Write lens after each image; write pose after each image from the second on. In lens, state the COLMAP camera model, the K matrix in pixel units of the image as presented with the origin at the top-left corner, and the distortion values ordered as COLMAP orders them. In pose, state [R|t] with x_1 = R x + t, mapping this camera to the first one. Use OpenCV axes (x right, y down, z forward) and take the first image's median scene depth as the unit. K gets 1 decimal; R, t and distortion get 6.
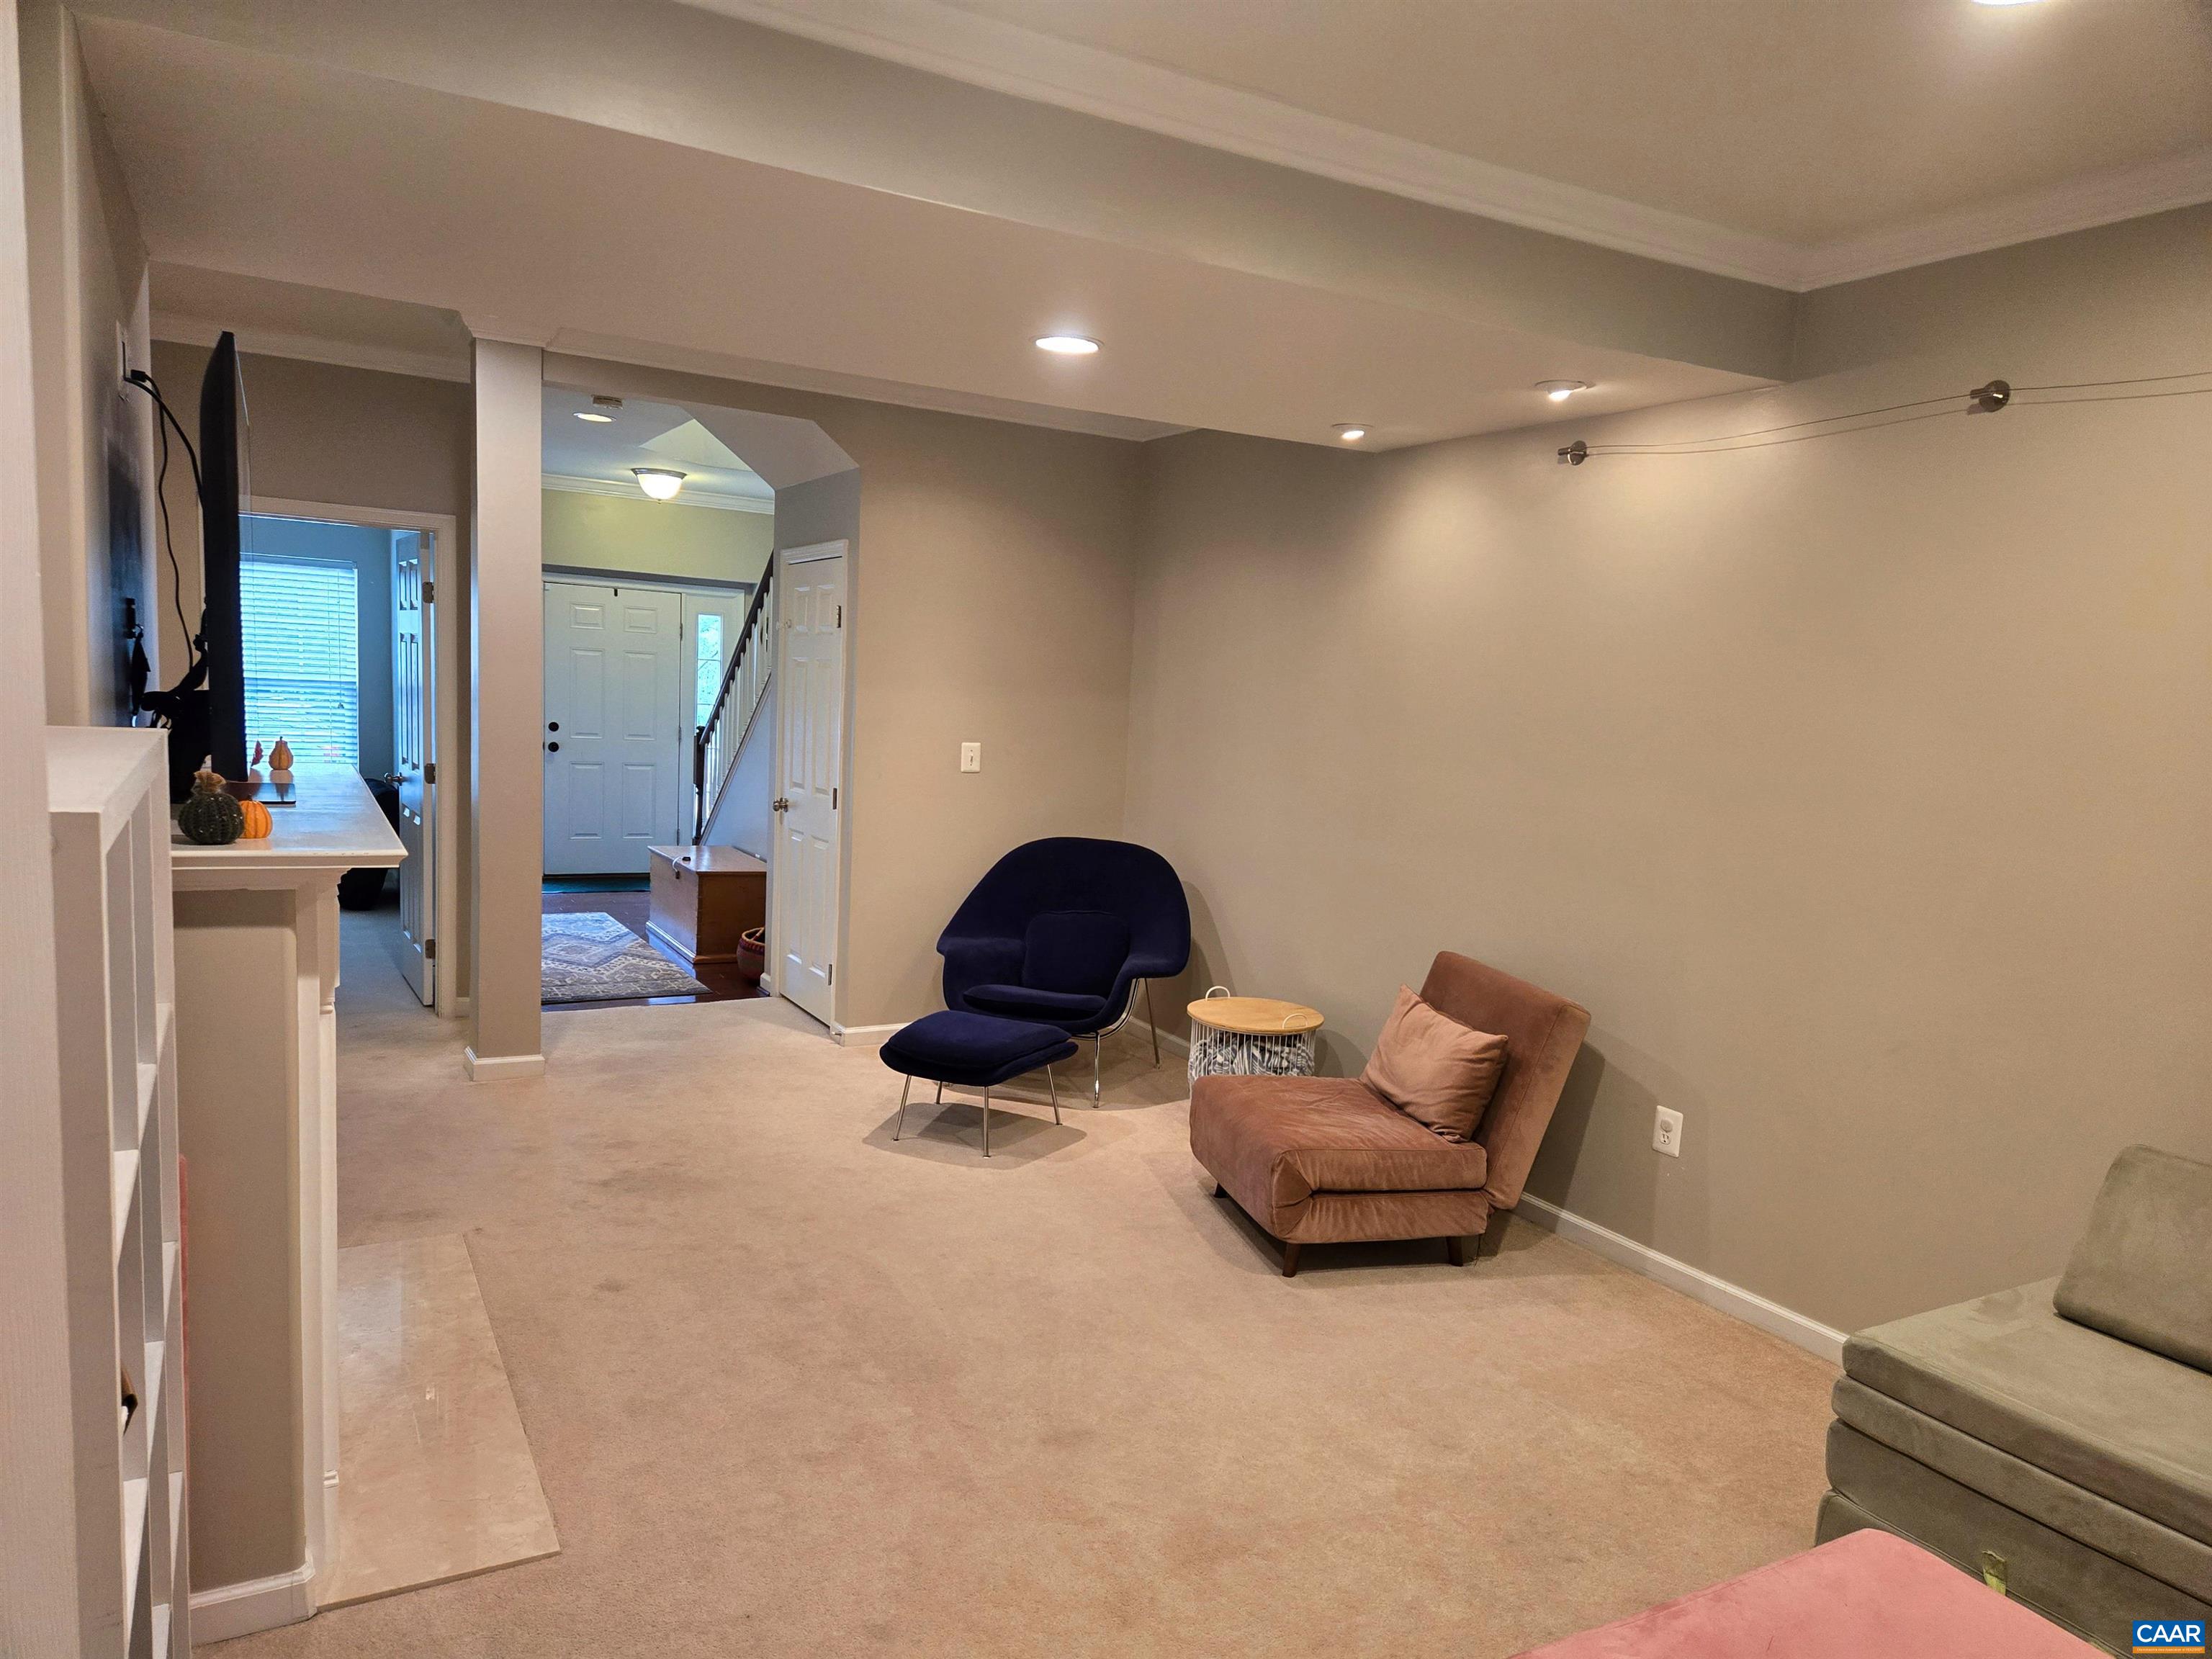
lens RADIAL K [[1481.8, 0, 1106.0], [0, 1481.8, 829.5], [0, 0, 1]] dist [0.114137, 0.000042]
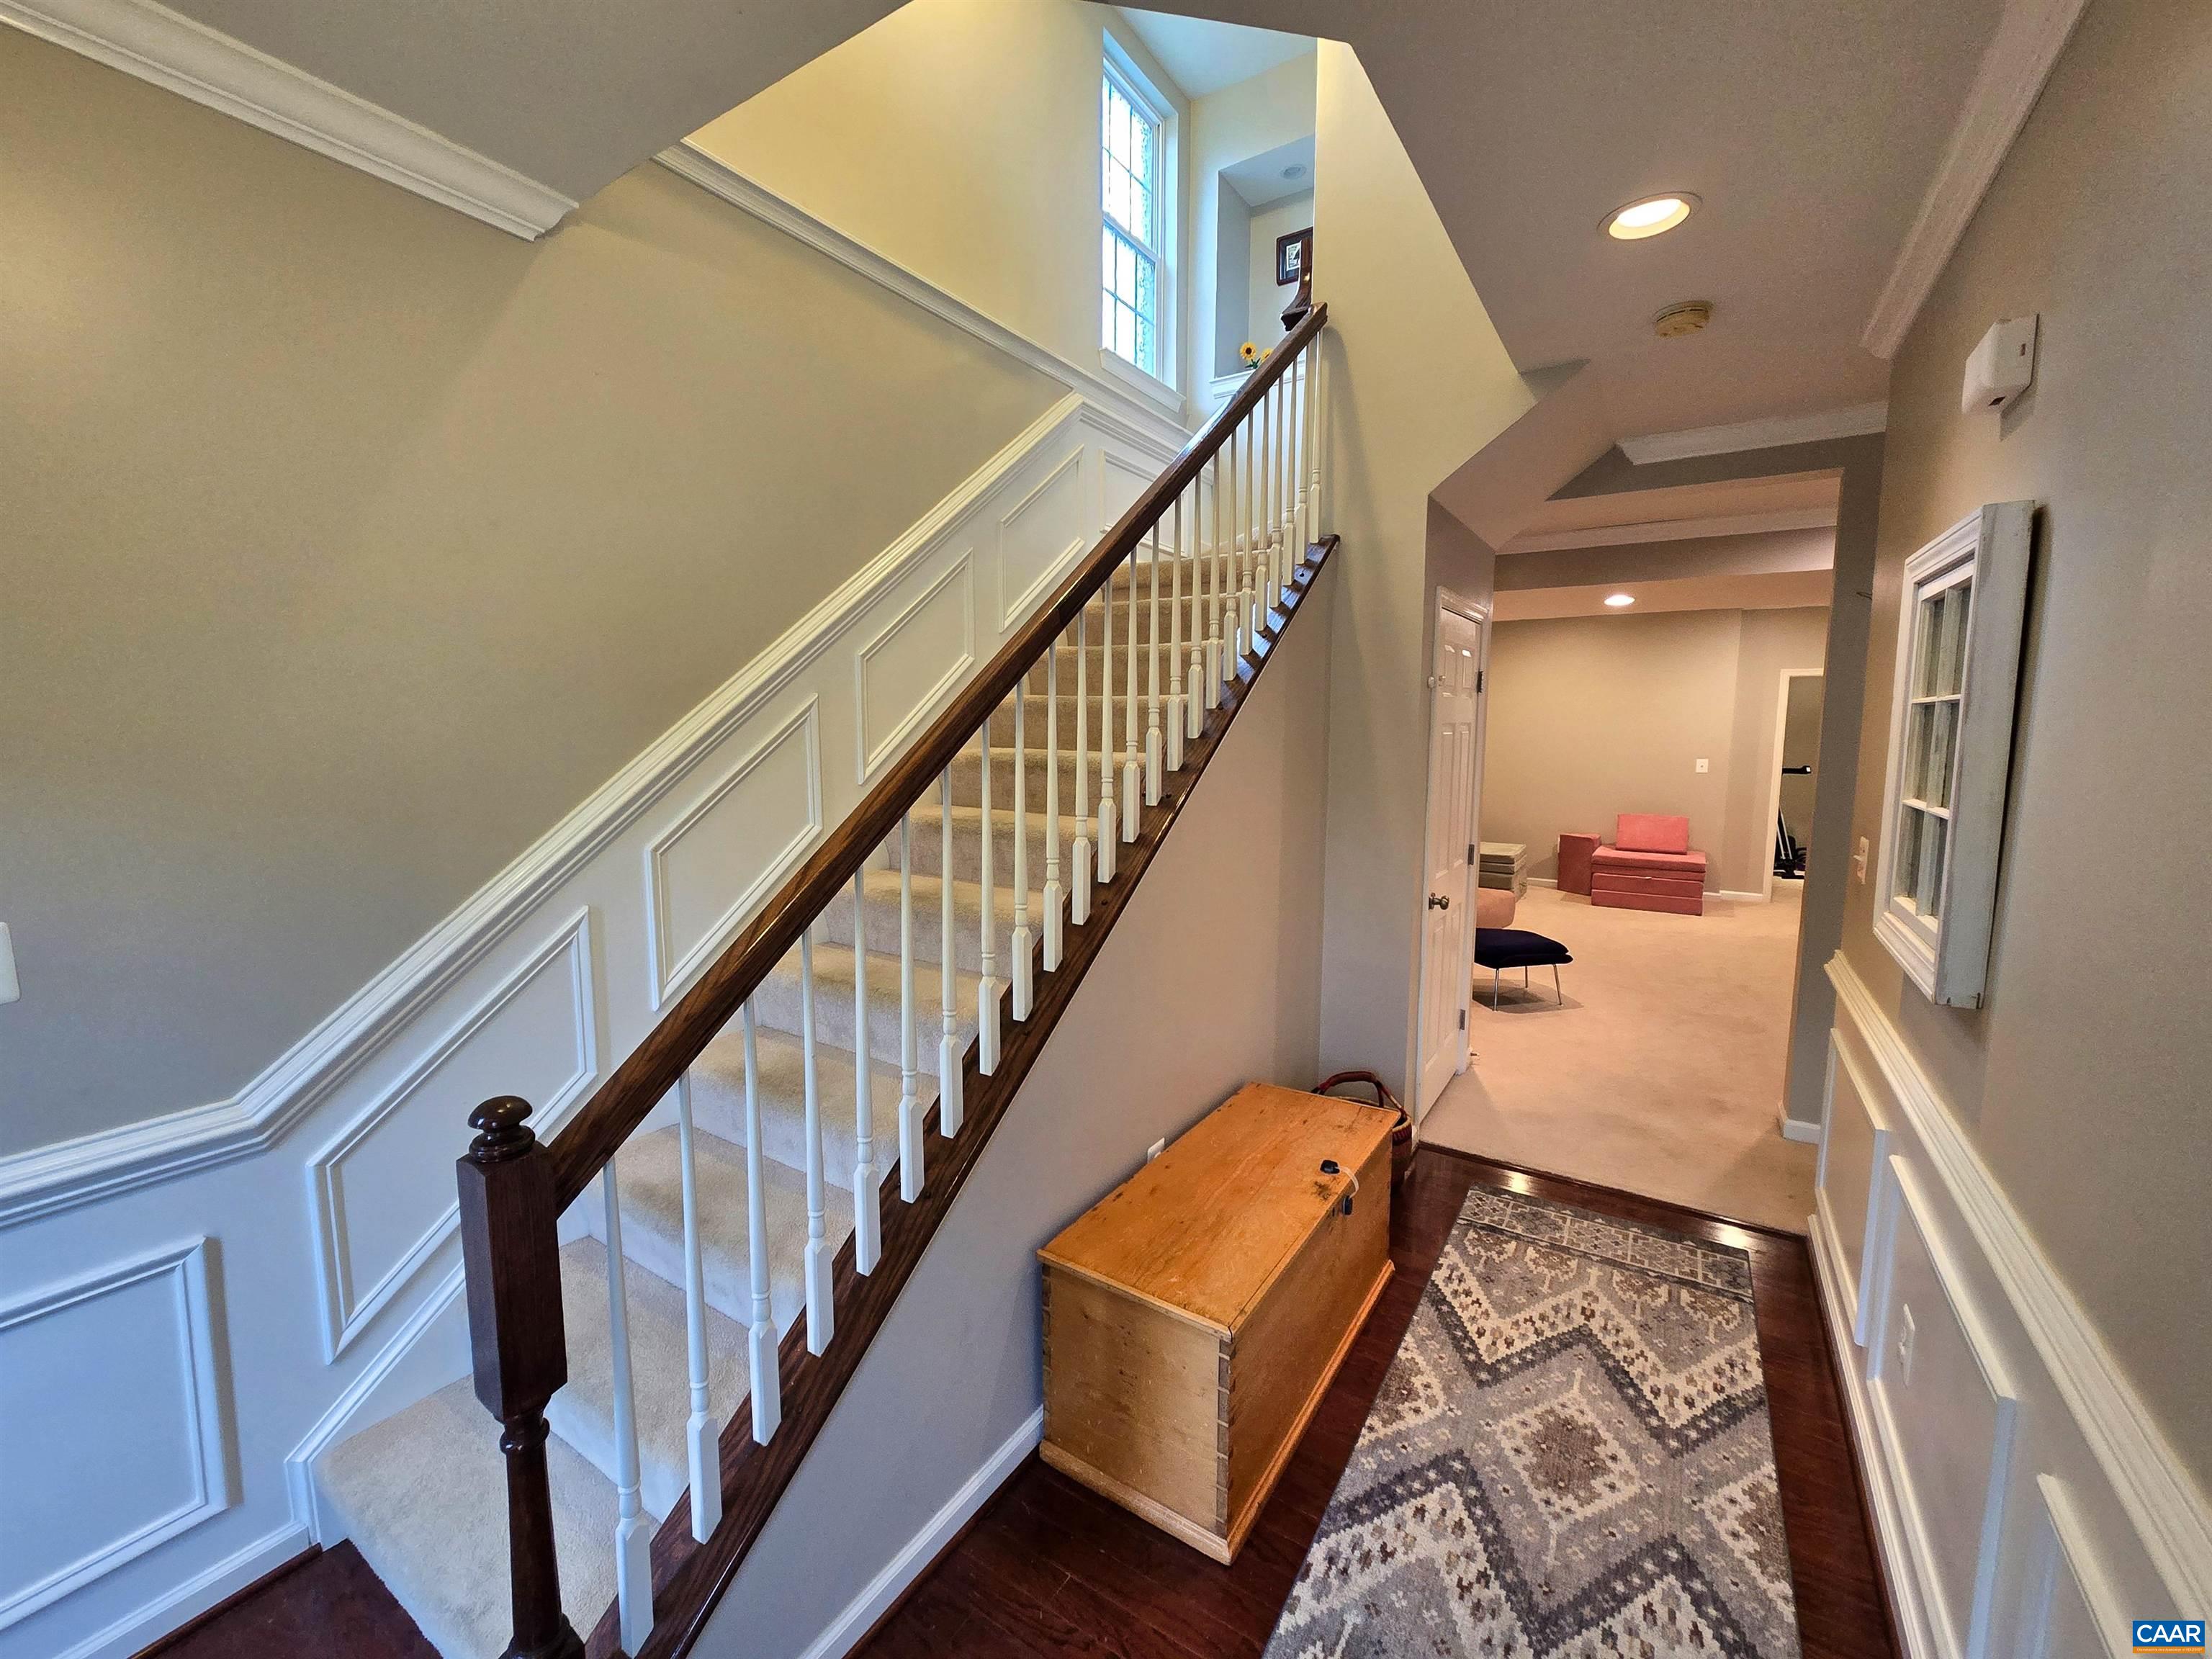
lens RADIAL K [[904.4, 0, 1106.0], [0, 904.4, 829.5], [0, 0, 1]] dist [0.017162, 0.000255]
pose [[-0.463888, -0.141458, 0.874527, -0.397436], [0.073168, 0.977679, 0.196955, -0.116273], [-0.882867, 0.155352, -0.443183, 0.965247]]
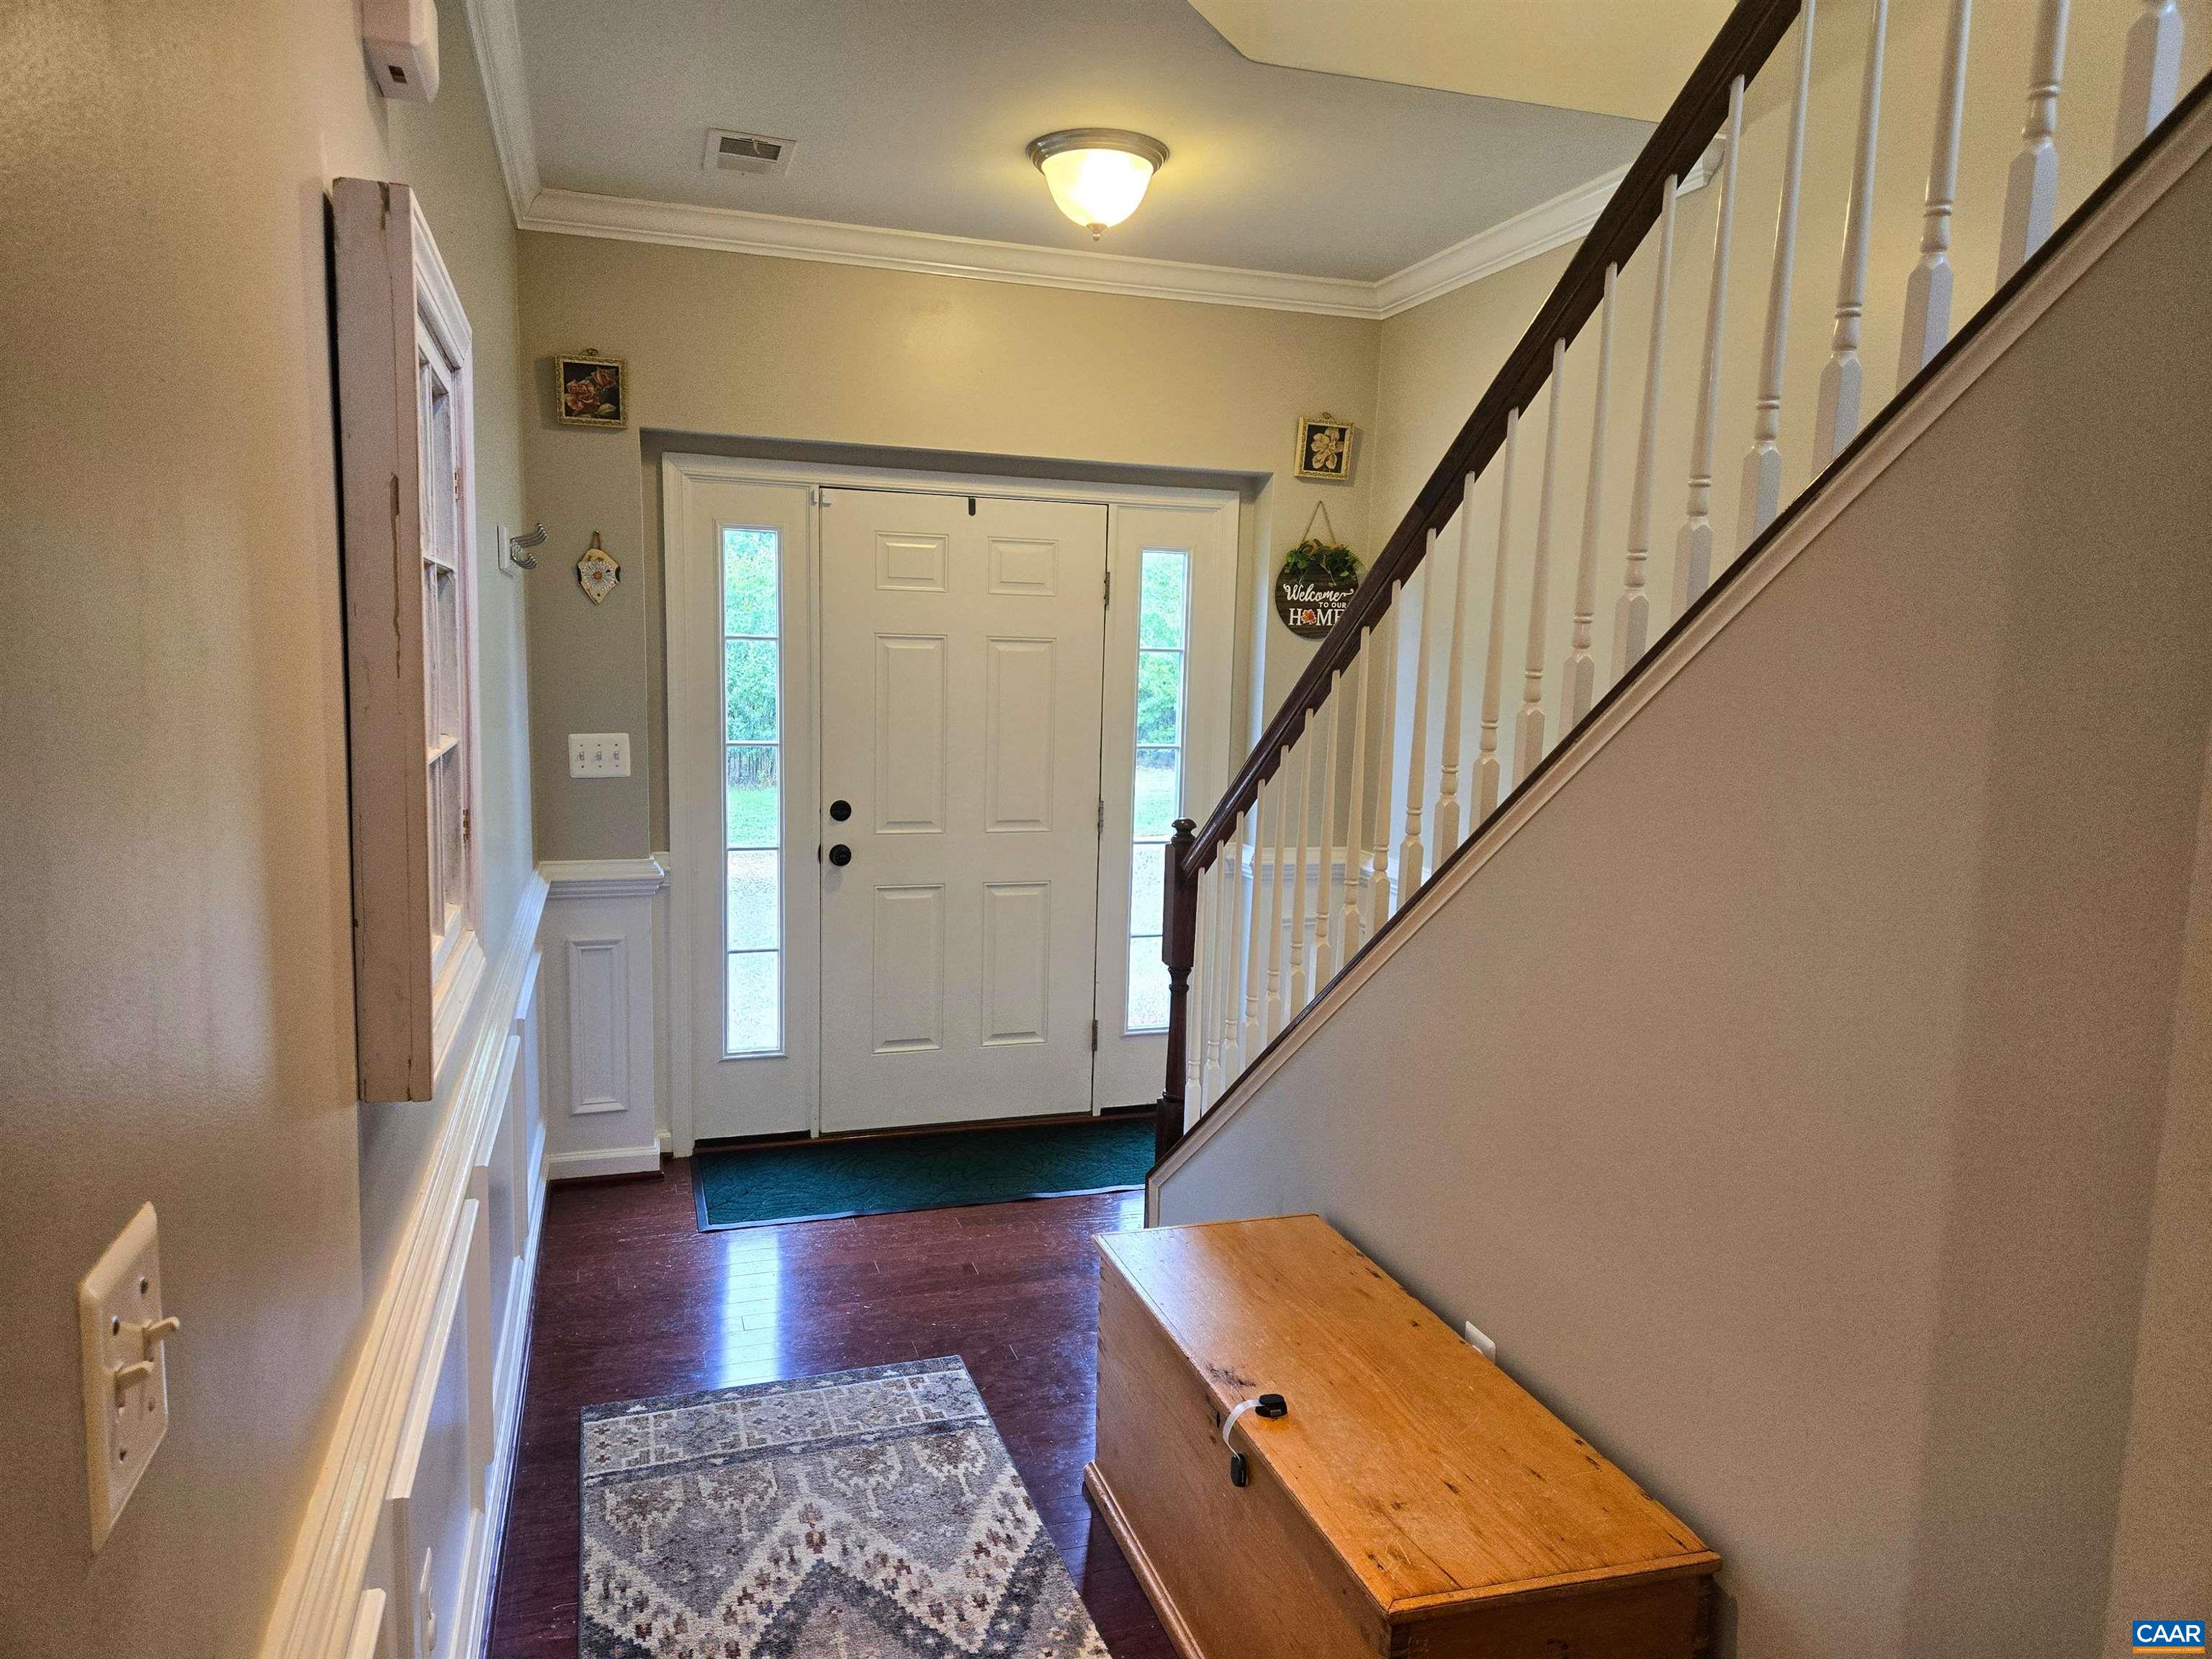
lens RADIAL K [[1481.8, 0, 1106.0], [0, 1481.8, 829.5], [0, 0, 1]] dist [0.114137, 0.000042]
pose [[0.981401, 0.004624, -0.191911, -0.207410], [-0.002798, 0.999948, 0.009783, -0.067252], [0.191947, -0.009064, 0.981363, 0.588558]]
